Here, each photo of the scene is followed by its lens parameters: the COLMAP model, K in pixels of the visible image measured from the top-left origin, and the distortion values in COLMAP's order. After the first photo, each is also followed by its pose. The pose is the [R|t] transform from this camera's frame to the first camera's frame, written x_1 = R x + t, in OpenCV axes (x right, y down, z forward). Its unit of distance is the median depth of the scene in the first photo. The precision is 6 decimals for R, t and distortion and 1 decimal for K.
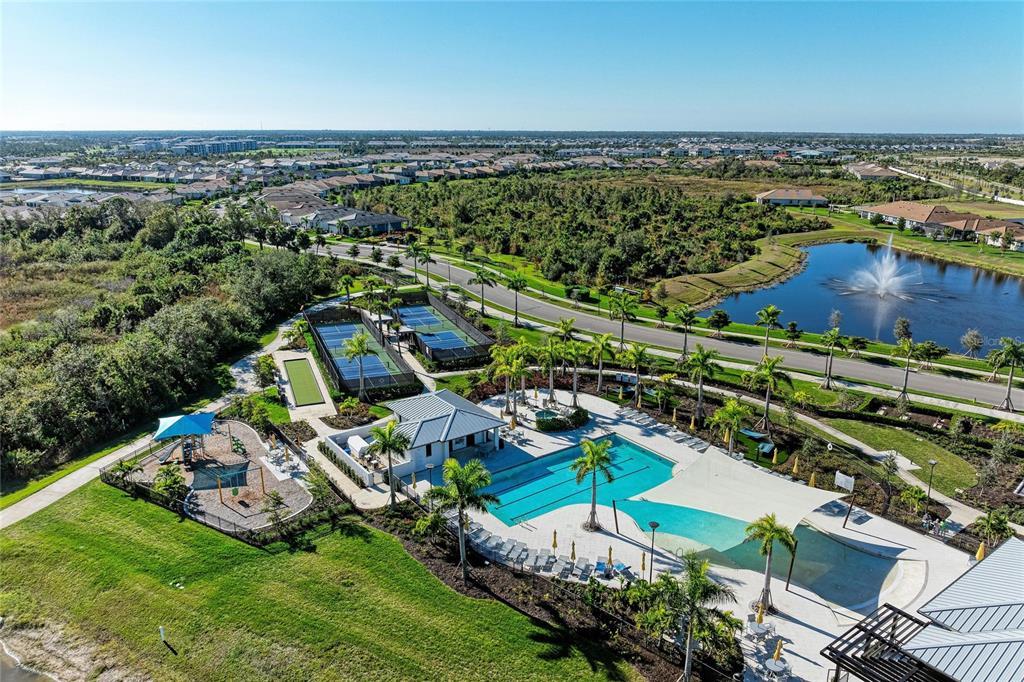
lens RADIAL K [[722.4, 0, 512.0], [0, 722.4, 341.0], [0, 0, 1]] dist [0.006456, -0.060816]
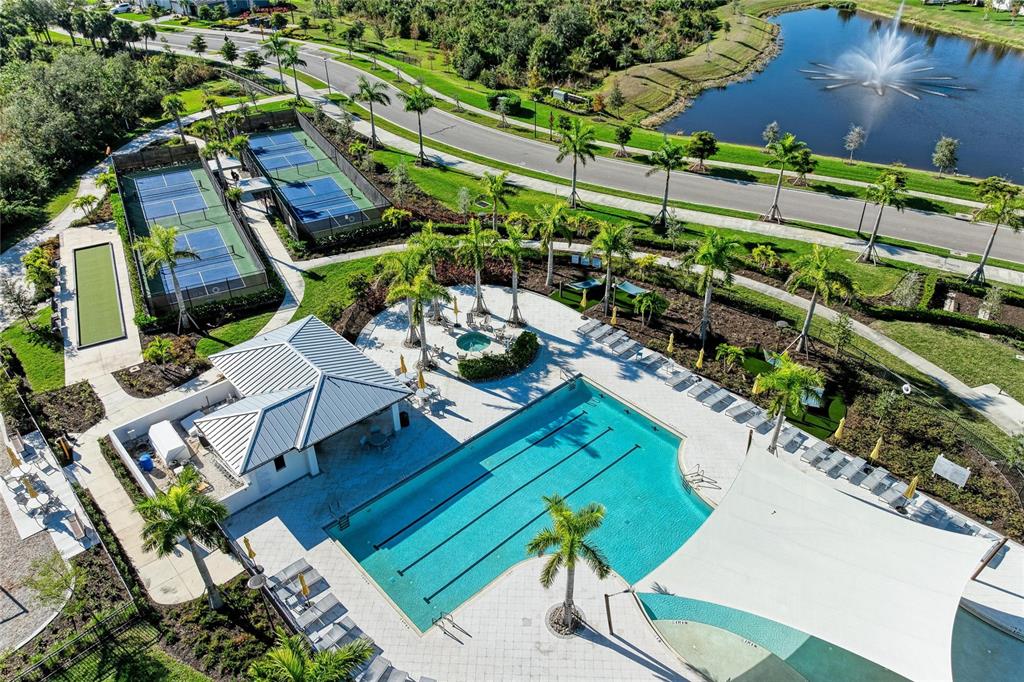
lens RADIAL K [[726.7, 0, 512.0], [0, 726.7, 341.0], [0, 0, 1]] dist [-0.022601, 0.003932]
pose [[0.993226, -0.070106, 0.092663, 0.016574], [0.039183, 0.952849, 0.300905, -0.073090], [-0.109389, -0.295236, 0.949142, 0.288163]]
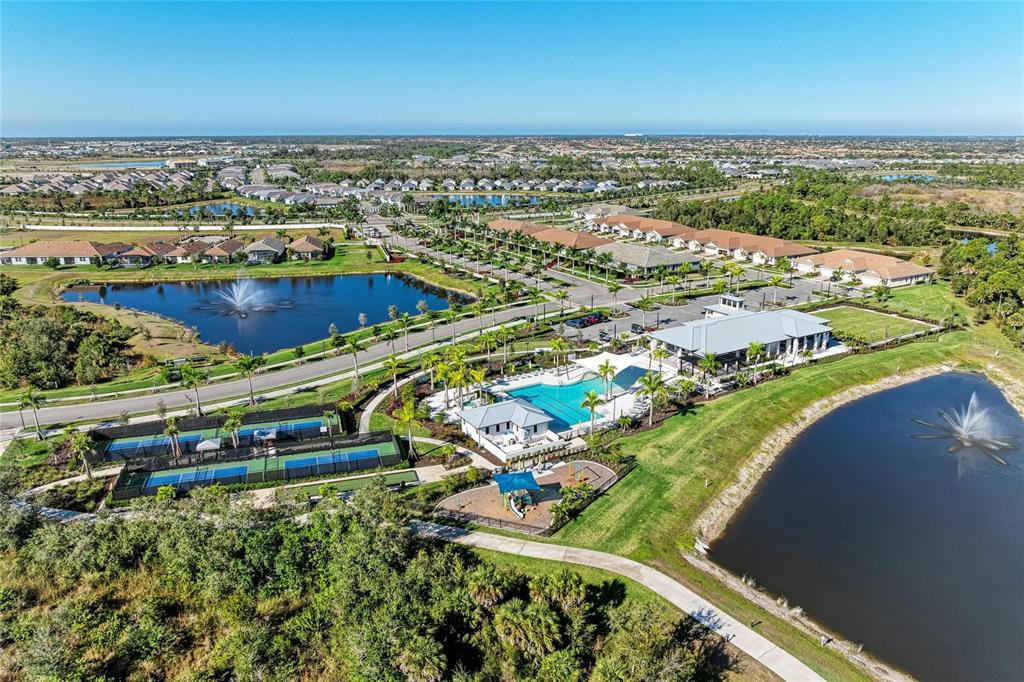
lens RADIAL K [[726.7, 0, 512.0], [0, 726.7, 341.0], [0, 0, 1]] dist [-0.022601, 0.003932]
pose [[0.081079, -0.279981, 0.956575, -1.090869], [0.281215, 0.927169, 0.247539, -0.299171], [-0.956213, 0.248934, 0.153909, 0.489964]]
